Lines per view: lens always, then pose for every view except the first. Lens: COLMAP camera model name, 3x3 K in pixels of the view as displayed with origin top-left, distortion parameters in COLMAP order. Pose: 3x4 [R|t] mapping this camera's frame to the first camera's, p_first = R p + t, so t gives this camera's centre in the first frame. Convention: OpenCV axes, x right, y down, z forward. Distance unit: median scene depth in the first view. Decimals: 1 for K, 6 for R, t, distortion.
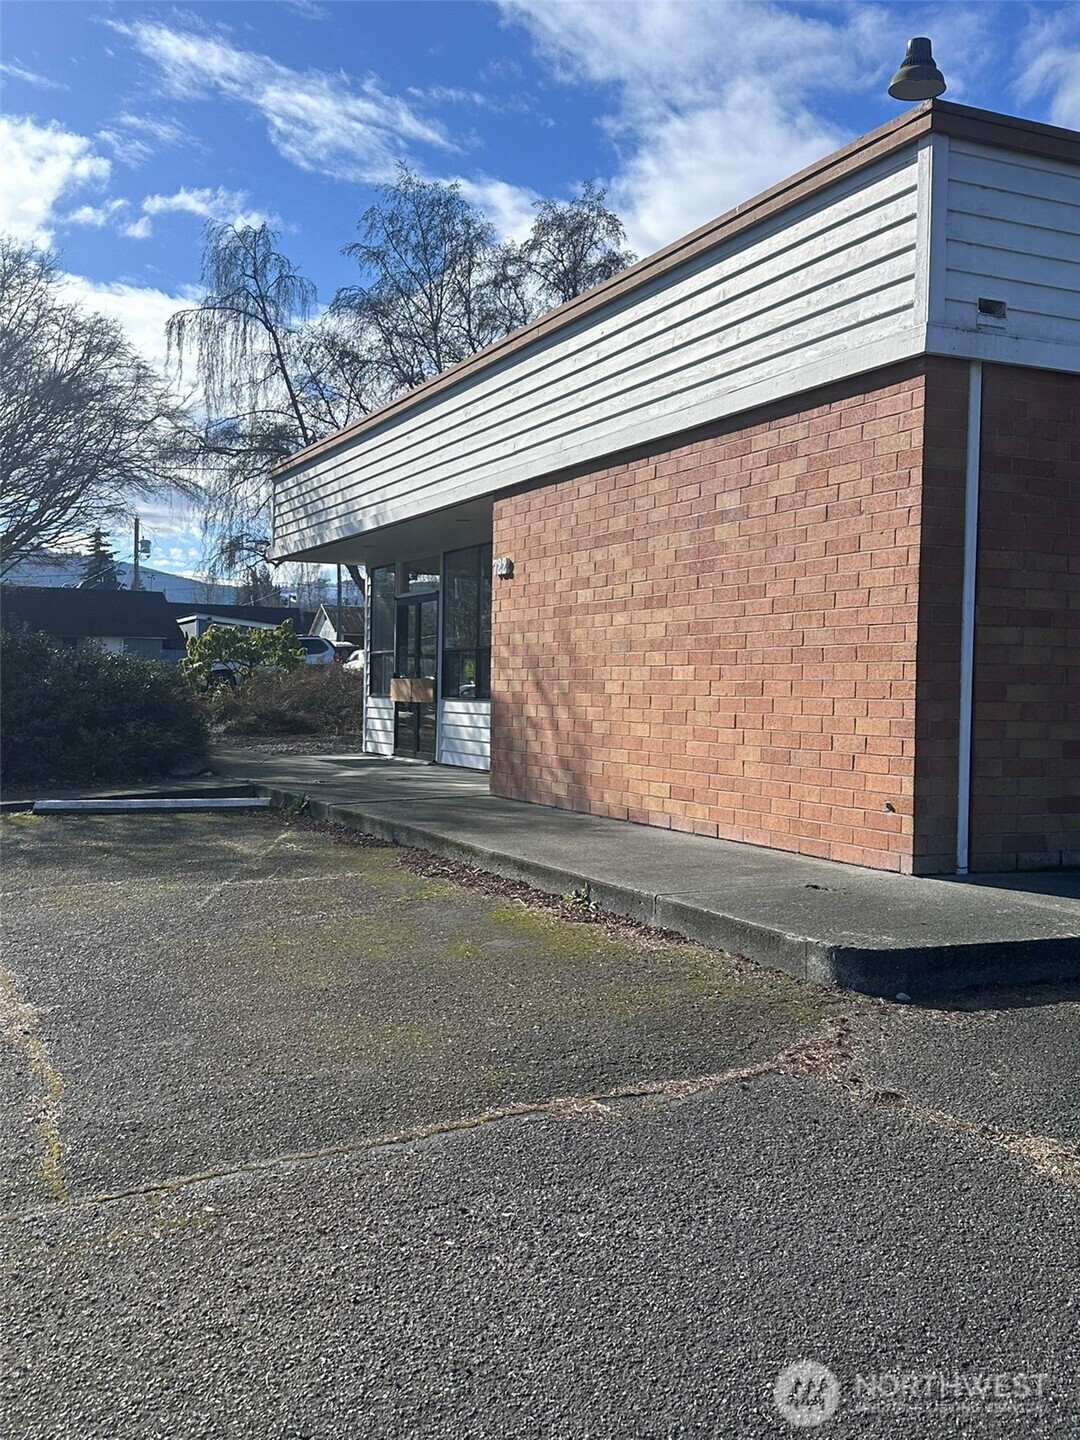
lens RADIAL K [[1391.5, 0, 524.6], [0, 1391.5, 709.6], [0, 0, 1]] dist [0.080403, 0.000000]
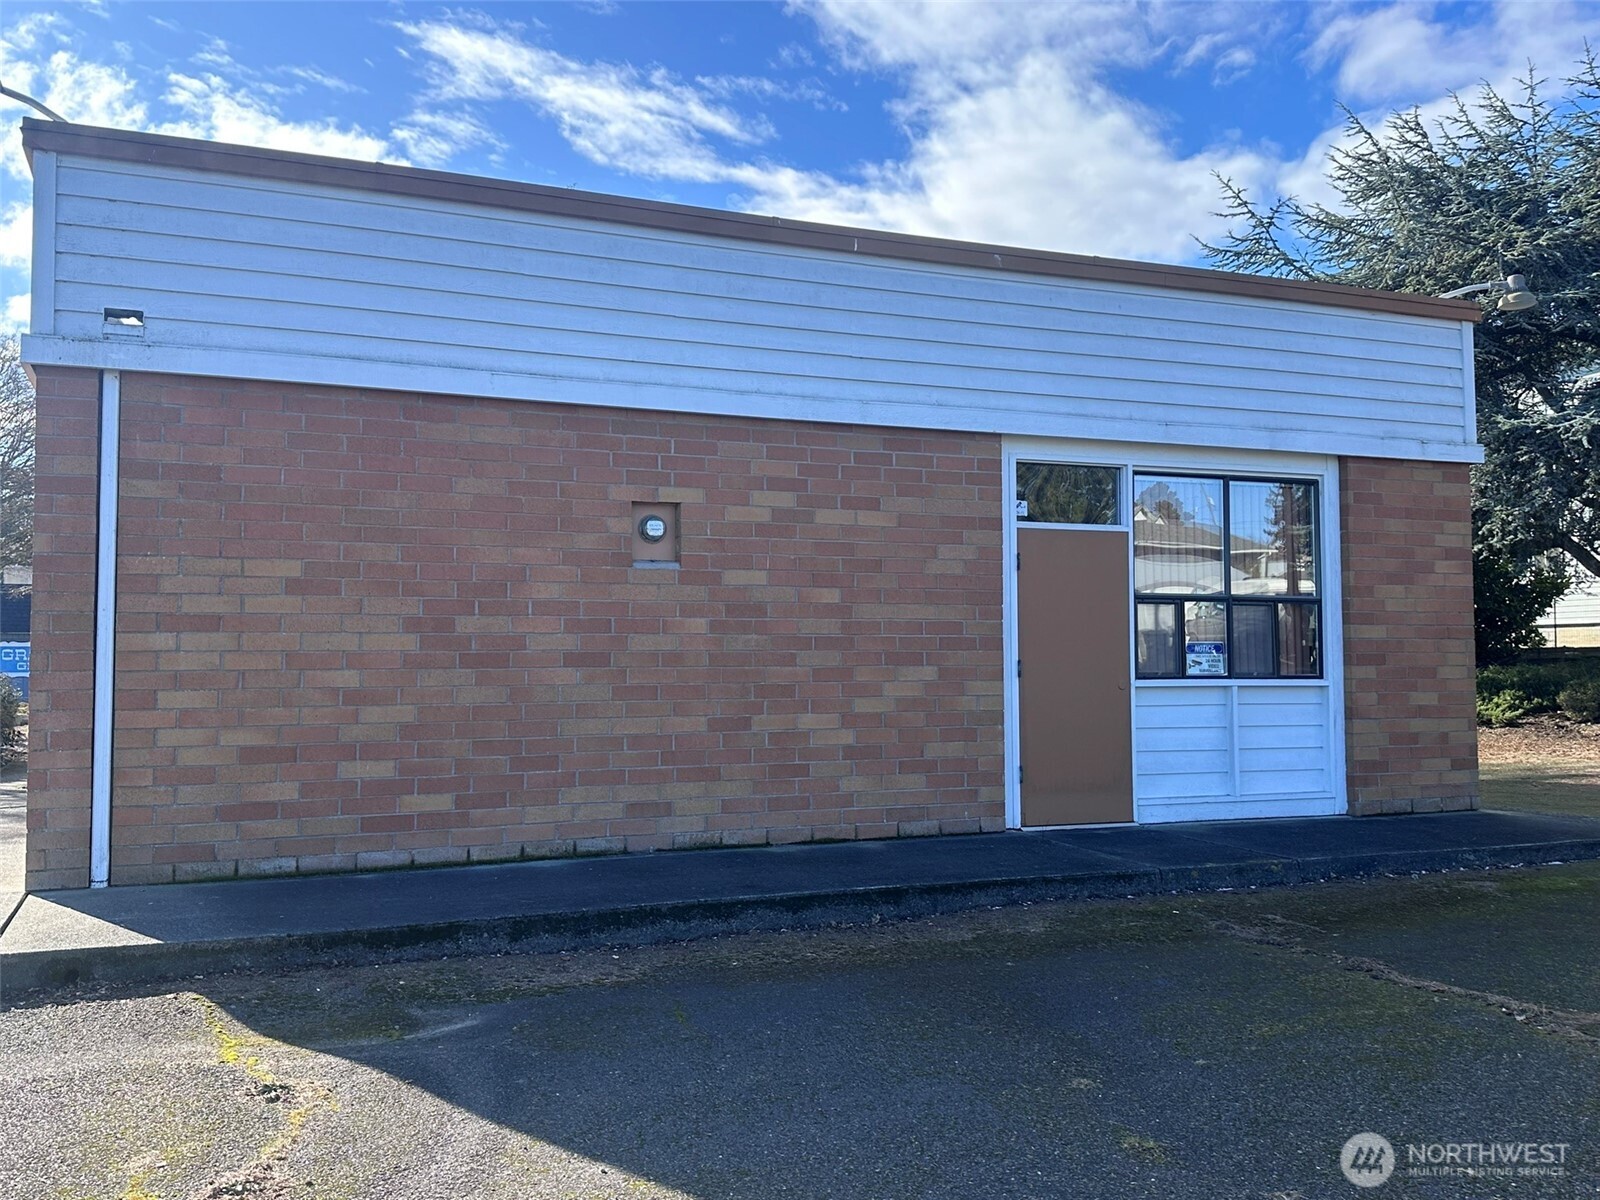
lens RADIAL K [[1495.4, 0, 804.1], [0, 1495.4, 602.3], [0, 0, 1]] dist [0.076246, 0.000000]
pose [[0.999295, -0.034610, -0.014521, 0.816502], [0.033371, 0.996373, -0.078272, 0.018469], [0.017178, 0.077732, 0.996826, -0.052588]]
